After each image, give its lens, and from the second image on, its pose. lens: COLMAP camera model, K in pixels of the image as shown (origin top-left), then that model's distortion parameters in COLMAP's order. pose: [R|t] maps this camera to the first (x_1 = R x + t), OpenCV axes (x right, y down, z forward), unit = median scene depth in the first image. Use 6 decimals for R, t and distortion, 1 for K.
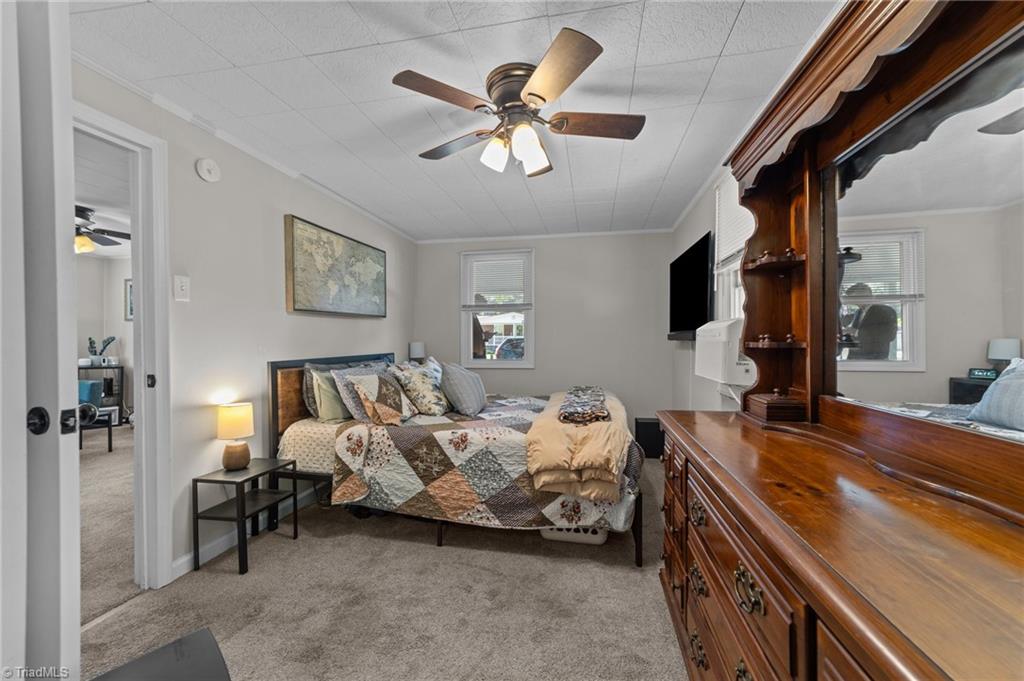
lens RADIAL K [[396.4, 0, 514.5], [0, 396.4, 338.3], [0, 0, 1]] dist [-0.007988, 0.002222]
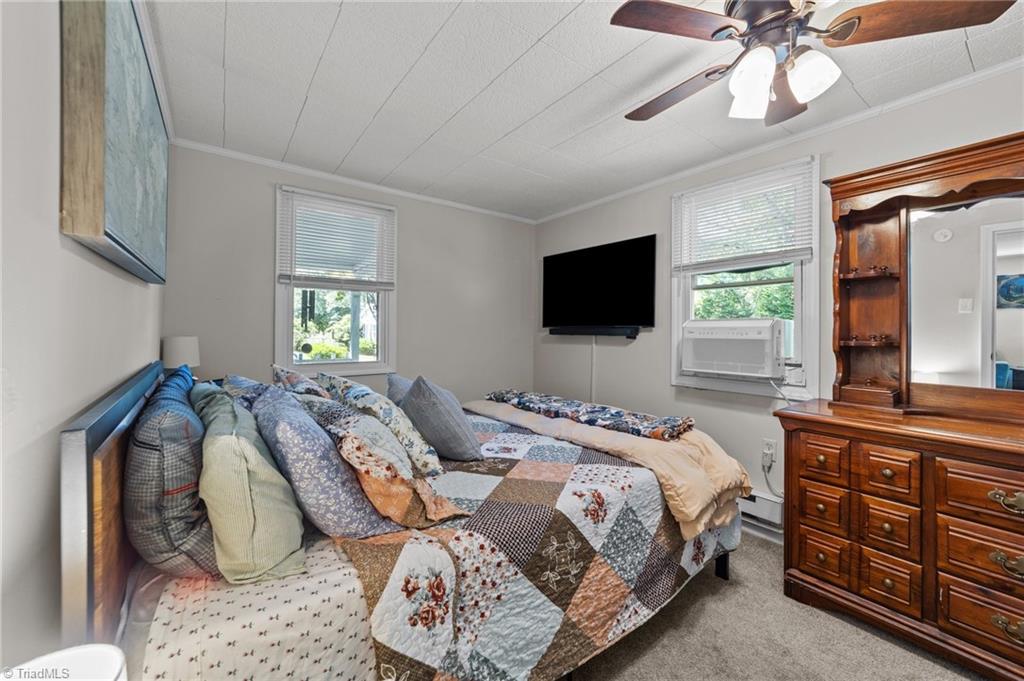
lens RADIAL K [[396.4, 0, 509.0], [0, 396.4, 332.9], [0, 0, 1]] dist [-0.007988, 0.002222]
pose [[0.669659, 0.009149, 0.742613, -0.659521], [-0.010904, 0.999937, -0.002487, 0.001655], [-0.742589, -0.006432, 0.669717, 0.690423]]
